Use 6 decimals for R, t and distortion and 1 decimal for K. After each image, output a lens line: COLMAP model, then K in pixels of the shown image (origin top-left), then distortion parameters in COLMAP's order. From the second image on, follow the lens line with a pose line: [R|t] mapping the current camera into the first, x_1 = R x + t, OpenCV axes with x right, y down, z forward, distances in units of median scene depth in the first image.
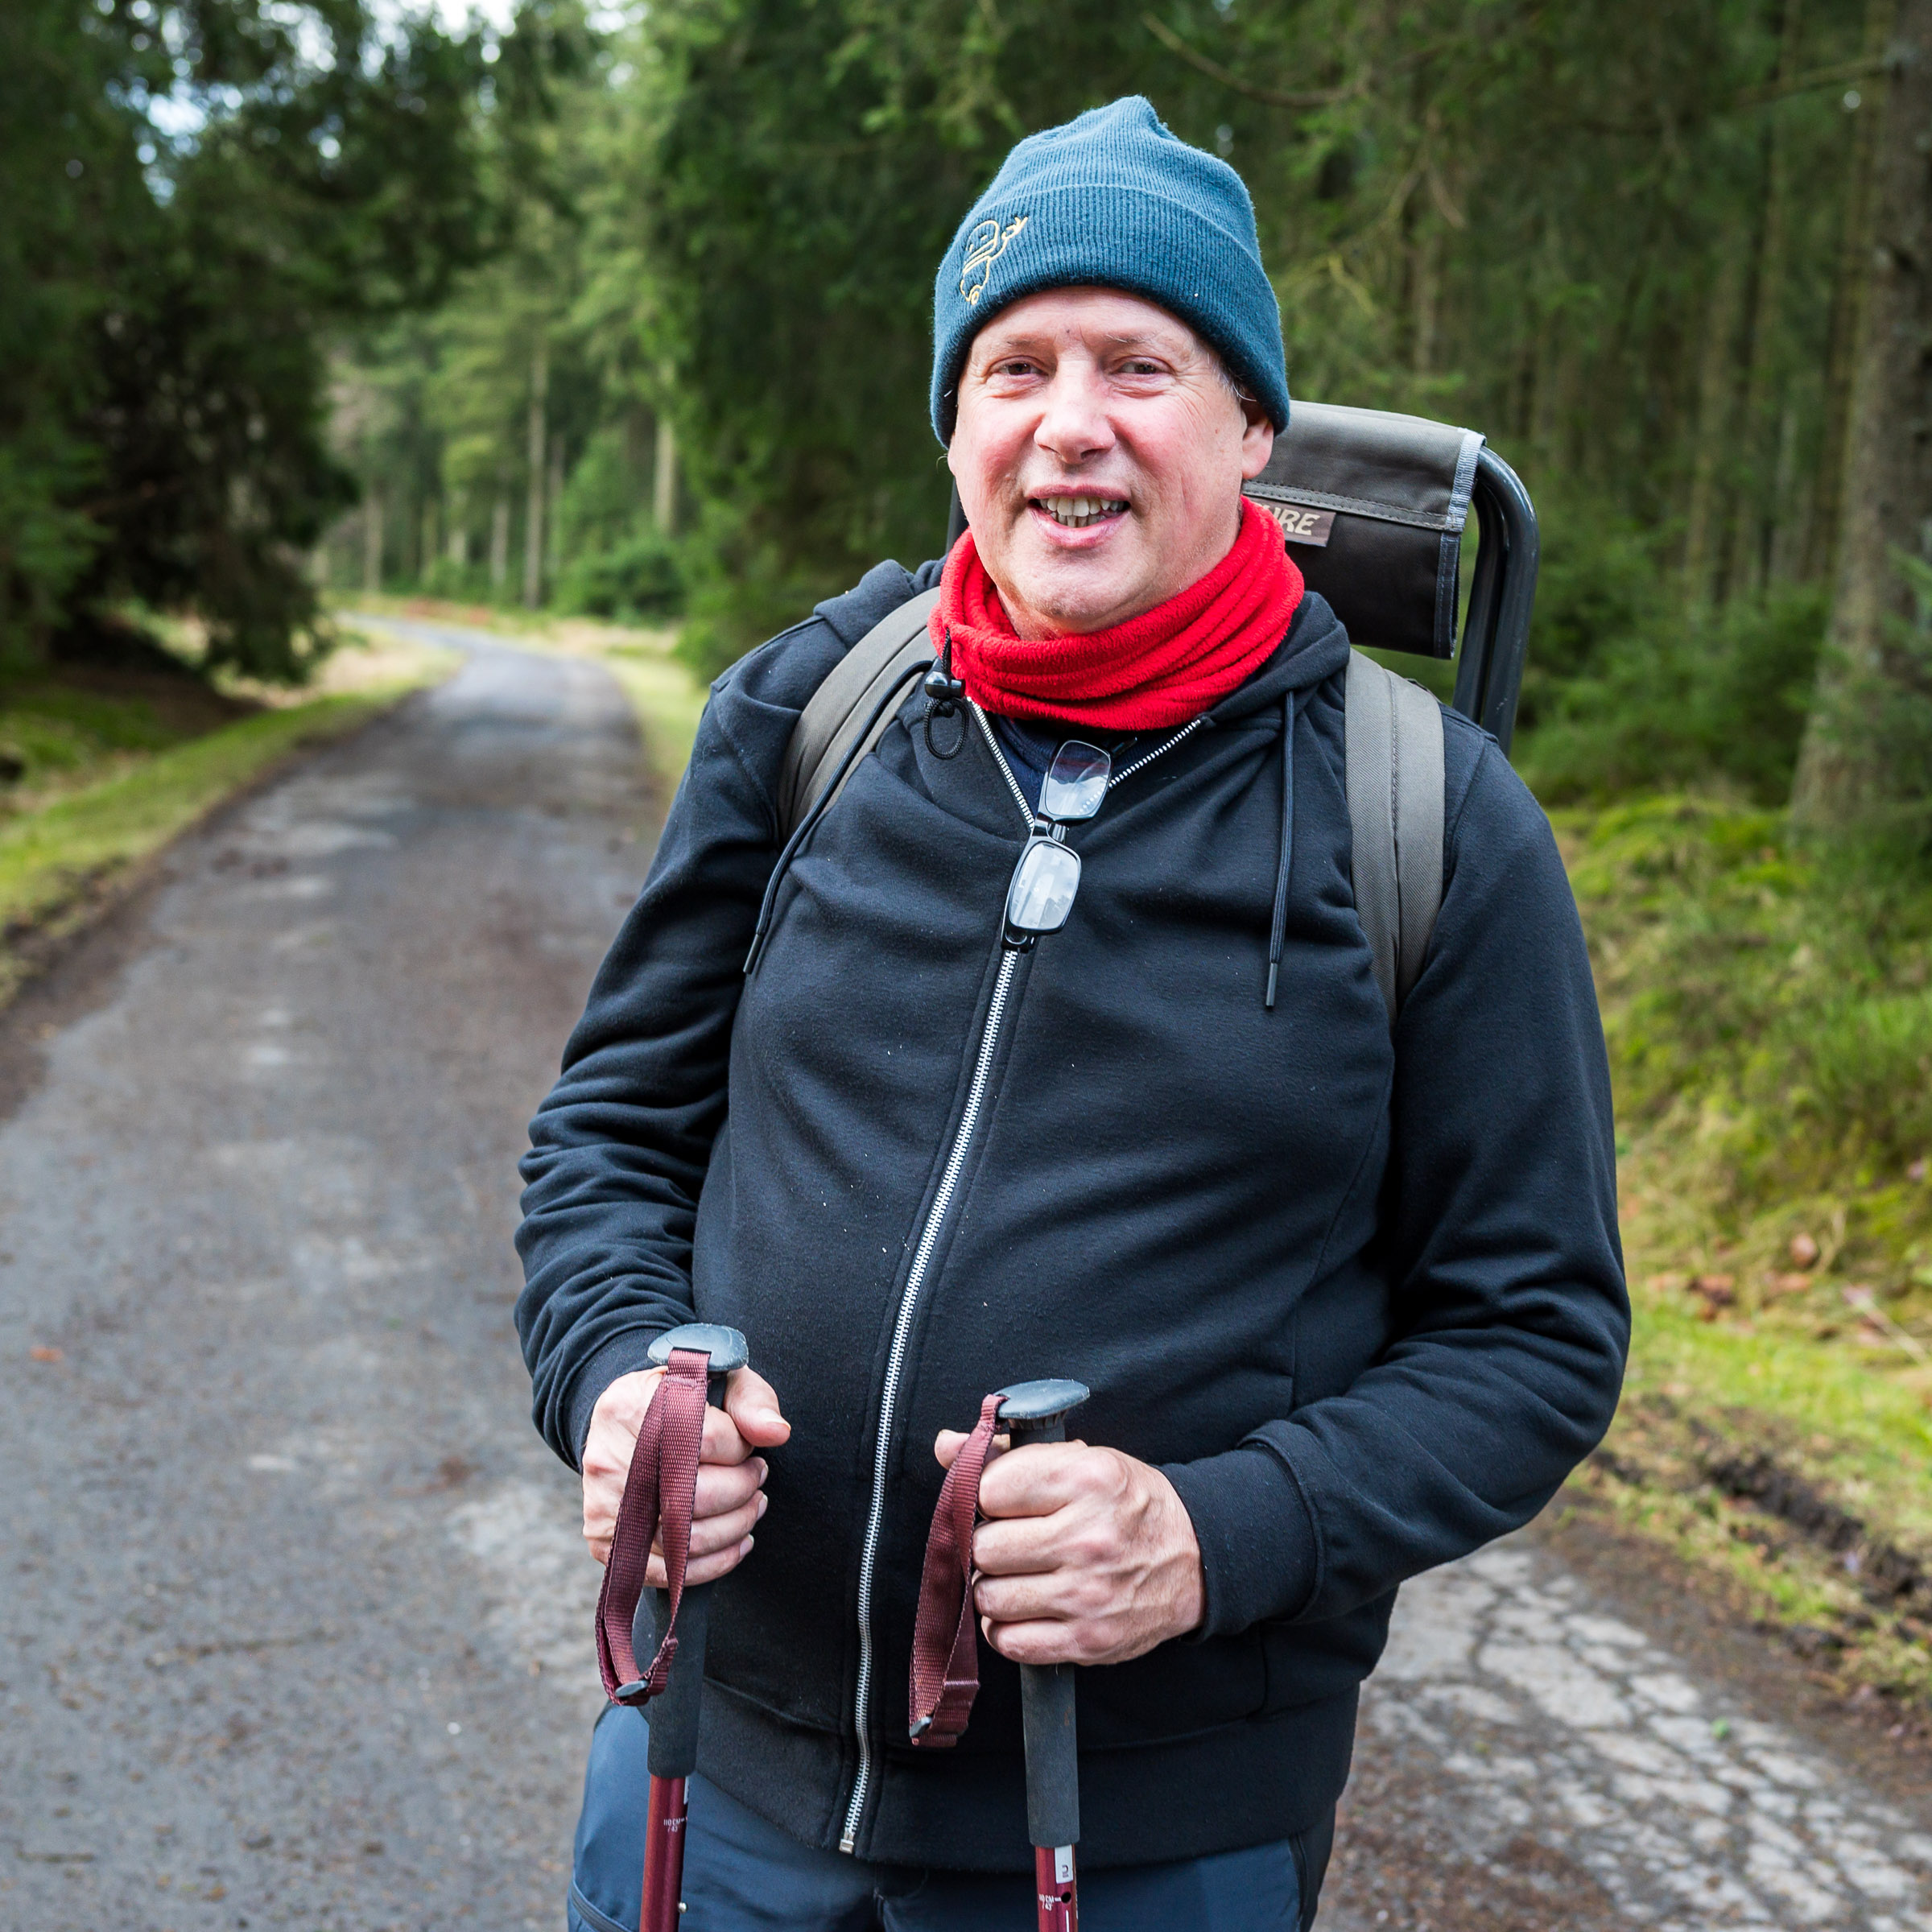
lens RADIAL K [[3307.4, 0, 965.8], [0, 3307.4, 902.6], [0, 0, 1]] dist [-0.032348, 0.003524]
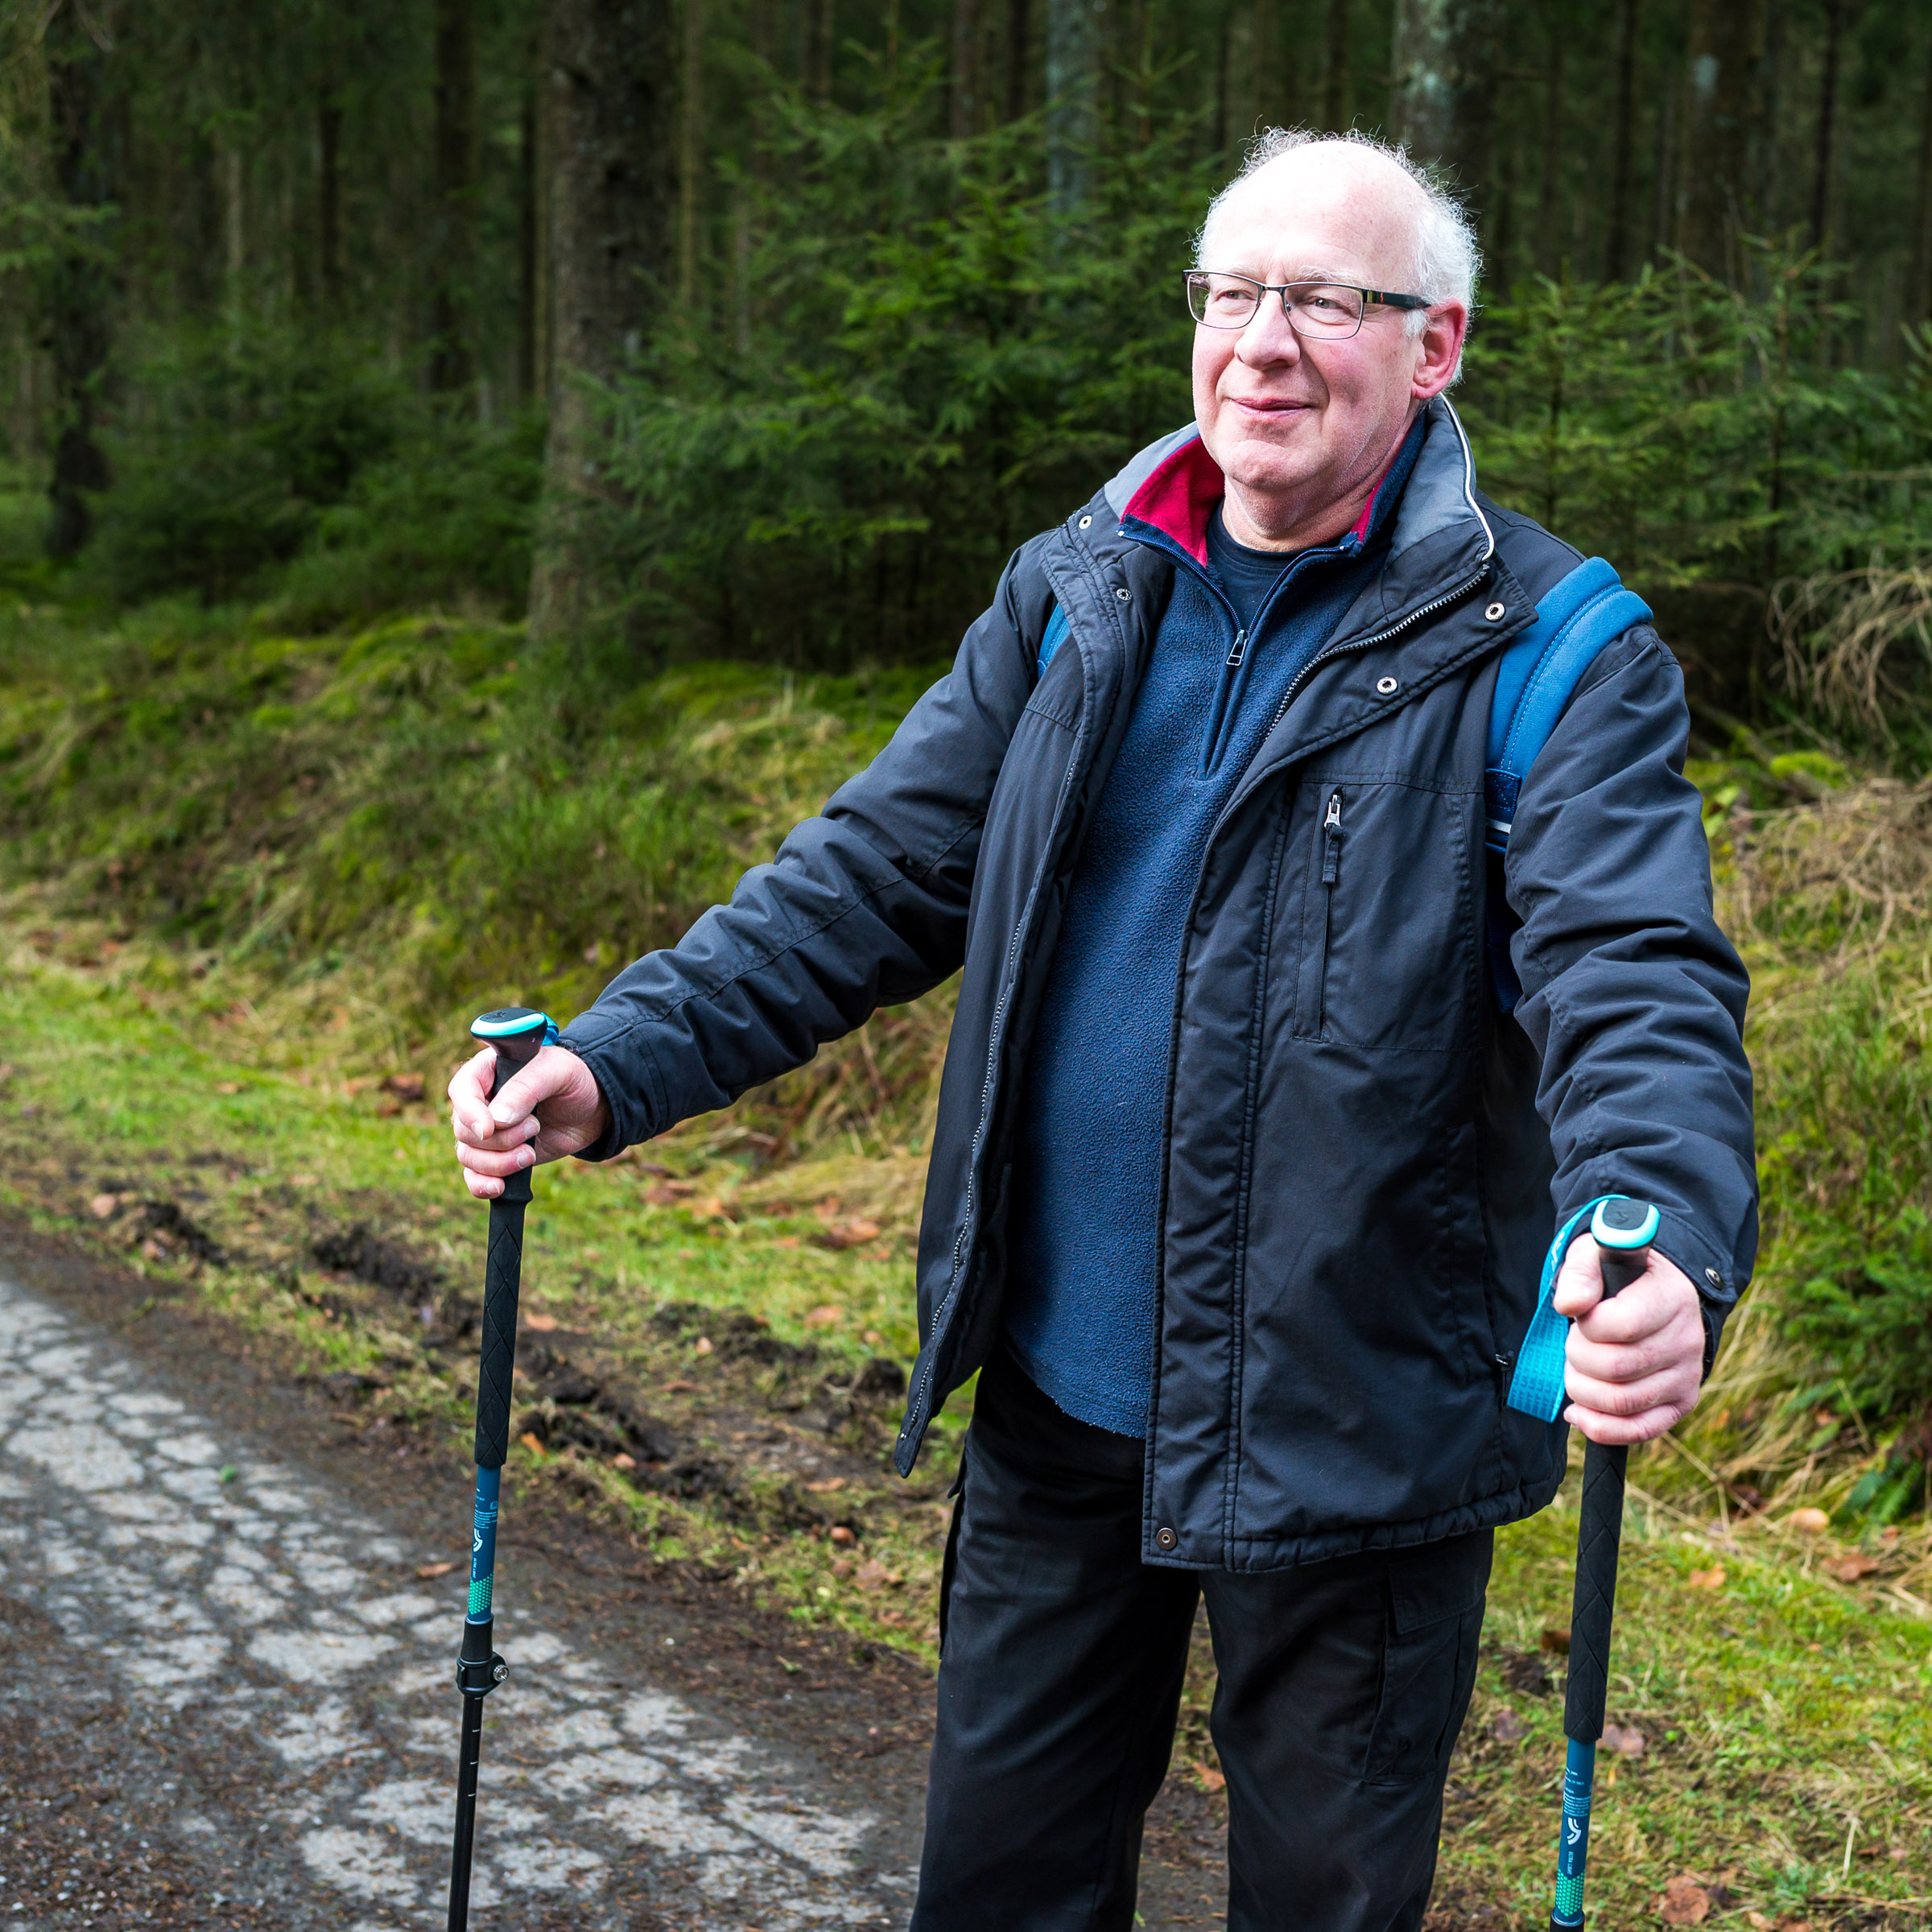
lens RADIAL K [[3307.4, 0, 965.8], [0, 3307.4, 902.6], [0, 0, 1]] dist [-0.032348, 0.003524]
pose [[0.933095, -0.096448, 0.346455, 0.087497], [0.078320, 0.994742, 0.065985, 0.011485], [-0.350997, -0.034436, 0.935743, -0.076520]]
